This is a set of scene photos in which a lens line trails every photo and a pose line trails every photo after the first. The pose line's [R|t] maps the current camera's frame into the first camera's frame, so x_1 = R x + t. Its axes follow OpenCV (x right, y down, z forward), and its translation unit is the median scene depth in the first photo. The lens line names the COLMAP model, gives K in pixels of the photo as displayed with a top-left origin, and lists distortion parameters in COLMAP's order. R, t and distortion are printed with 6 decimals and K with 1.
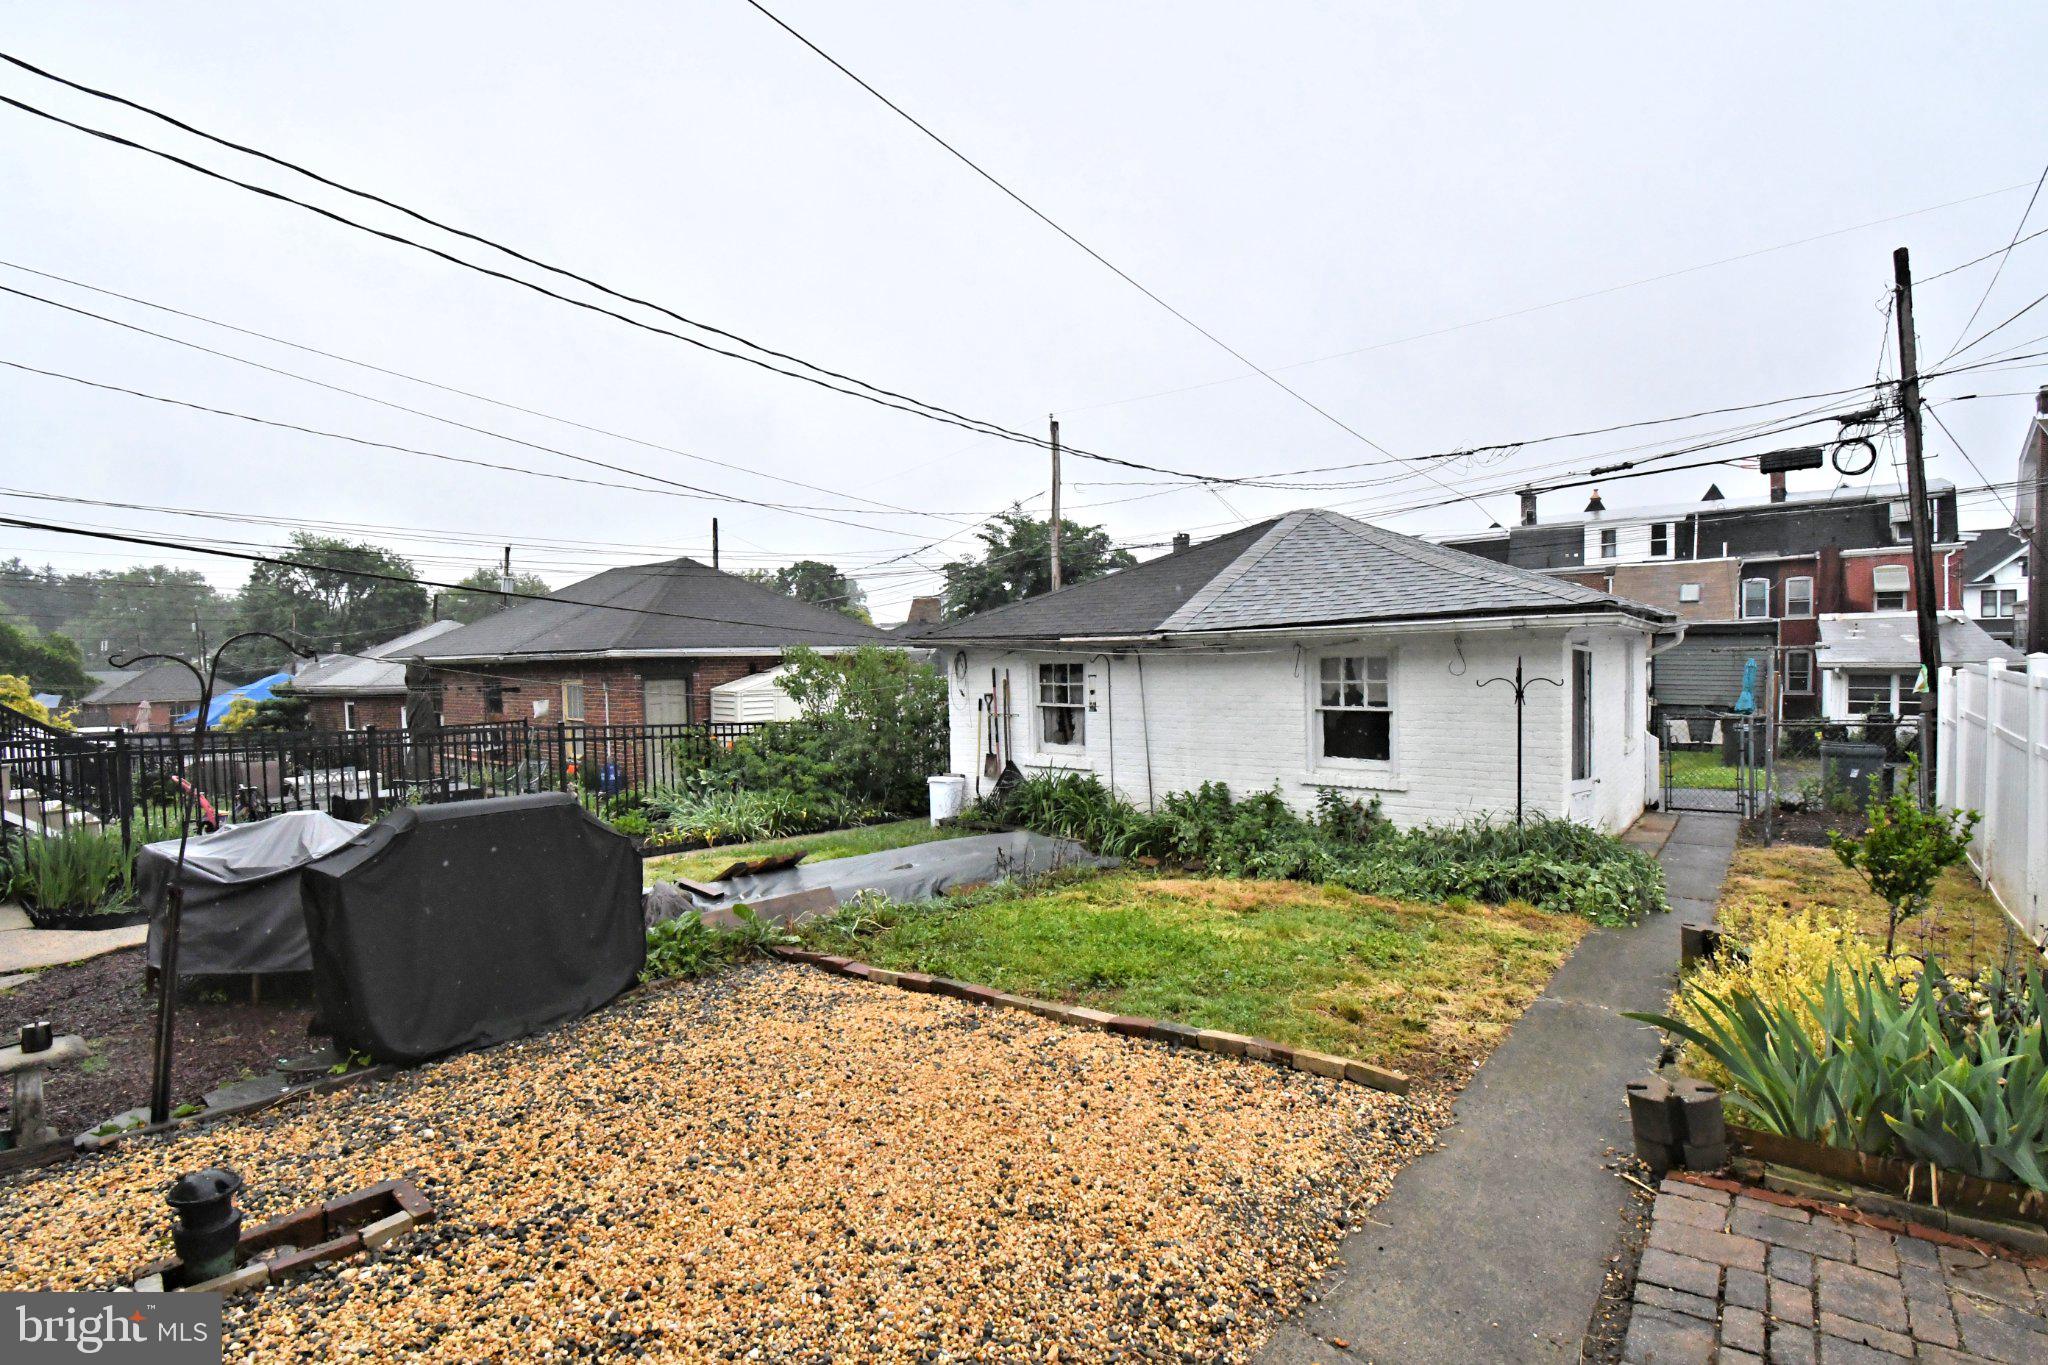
lens RADIAL K [[855.4, 0, 1022.5], [0, 855.4, 647.3], [0, 0, 1]] dist [0.001982, -0.012473]
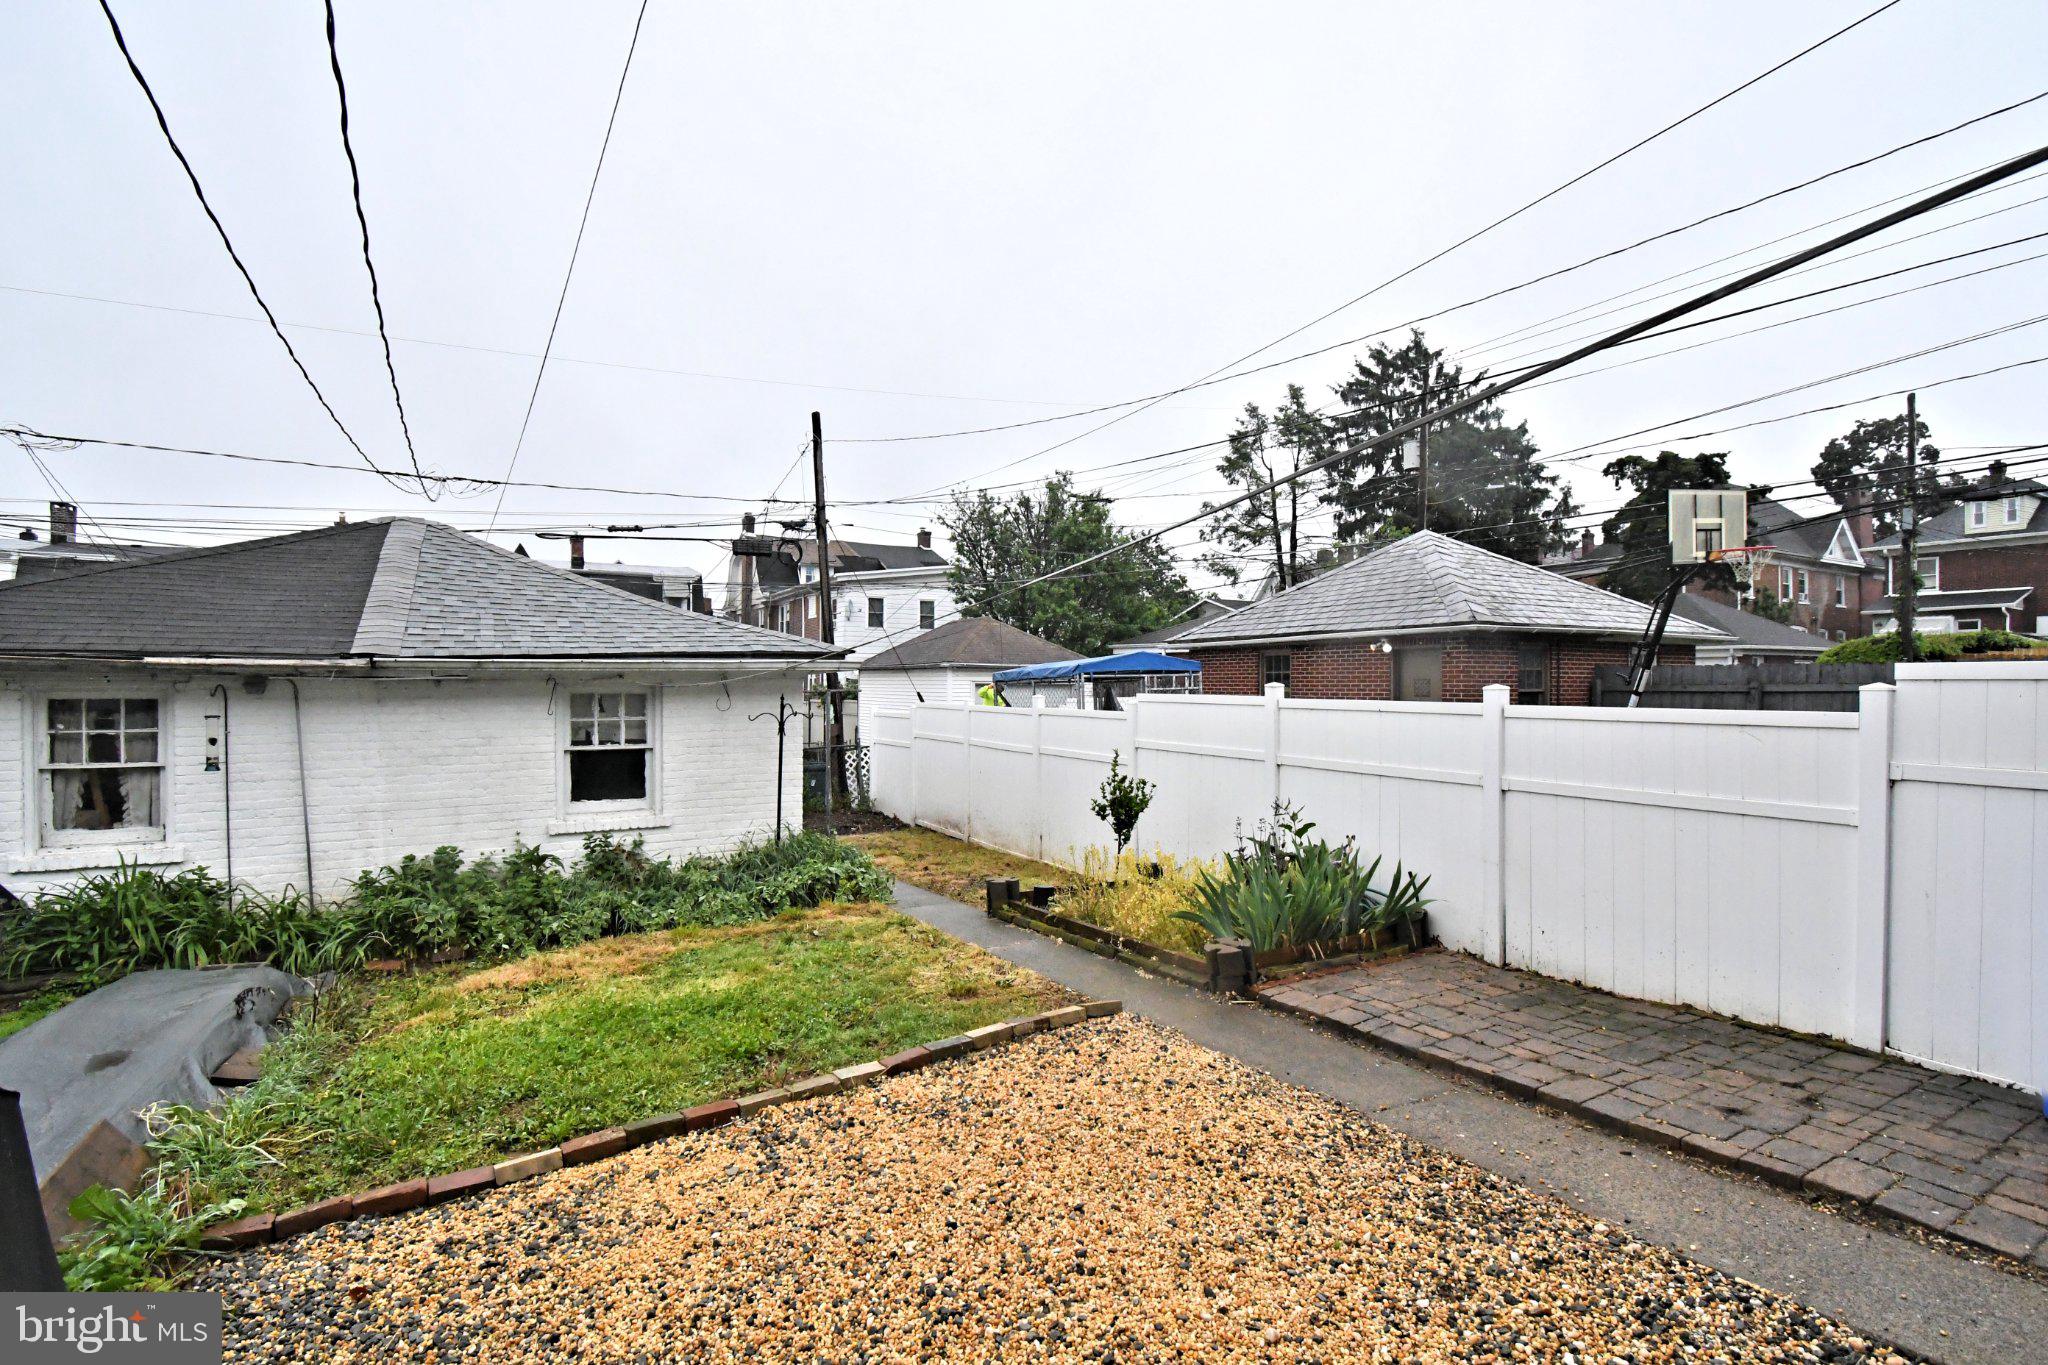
lens RADIAL K [[855.4, 0, 1022.5], [0, 855.4, 647.3], [0, 0, 1]] dist [0.001982, -0.012473]
pose [[0.444714, 0.059582, 0.893689, -0.278292], [-0.016072, 0.998155, -0.058548, 0.009231], [-0.895529, 0.011674, 0.444851, 0.169625]]
